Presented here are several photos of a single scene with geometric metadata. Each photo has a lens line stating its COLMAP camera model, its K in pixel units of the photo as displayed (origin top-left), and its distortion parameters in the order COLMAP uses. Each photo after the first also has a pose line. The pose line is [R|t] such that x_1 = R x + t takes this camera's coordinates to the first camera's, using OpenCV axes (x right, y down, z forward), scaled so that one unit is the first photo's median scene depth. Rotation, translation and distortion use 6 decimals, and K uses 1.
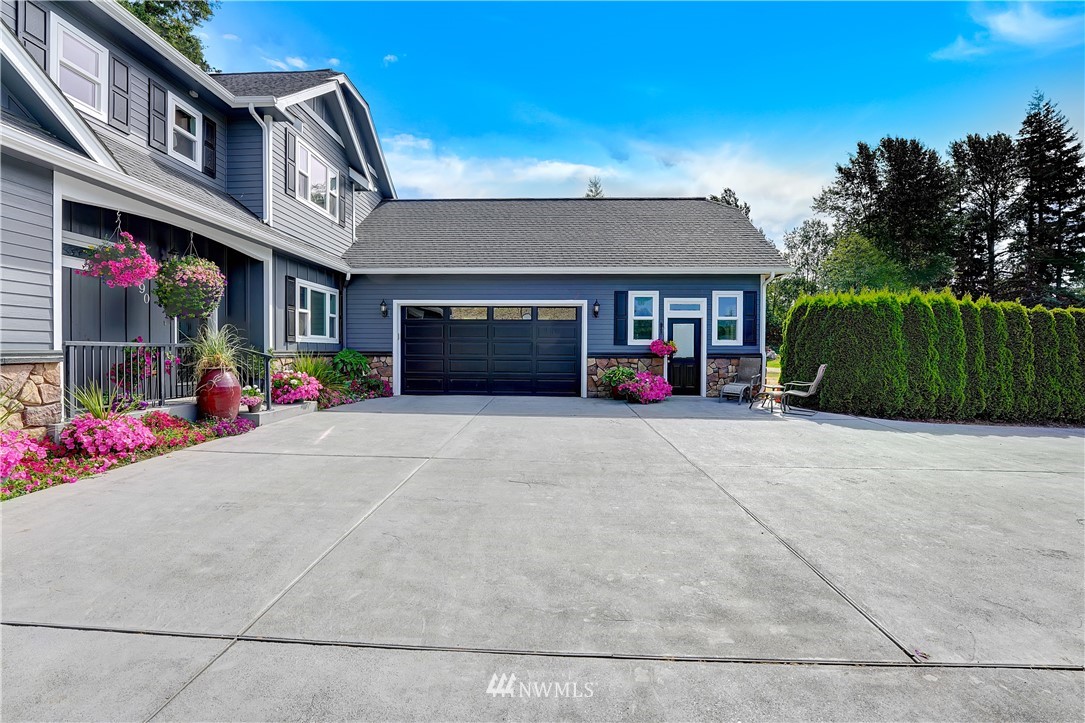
lens RADIAL K [[459.4, 0, 541.5], [0, 459.4, 357.8], [0, 0, 1]] dist [-0.031237, 0.006554]
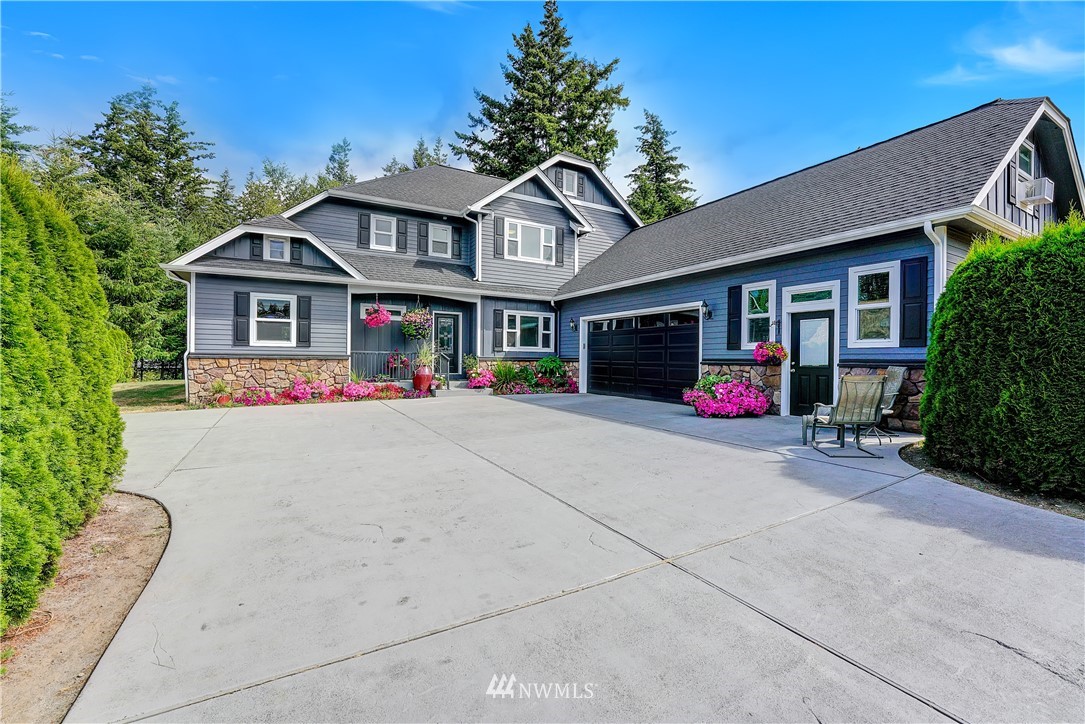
lens RADIAL K [[459.4, 0, 543.3], [0, 459.4, 361.9], [0, 0, 1]] dist [-0.031237, 0.006554]
pose [[0.507510, 0.005436, -0.861629, 0.724772], [-0.021797, 0.999741, -0.006532, 0.007929], [0.861370, 0.022096, 0.507497, 0.269240]]
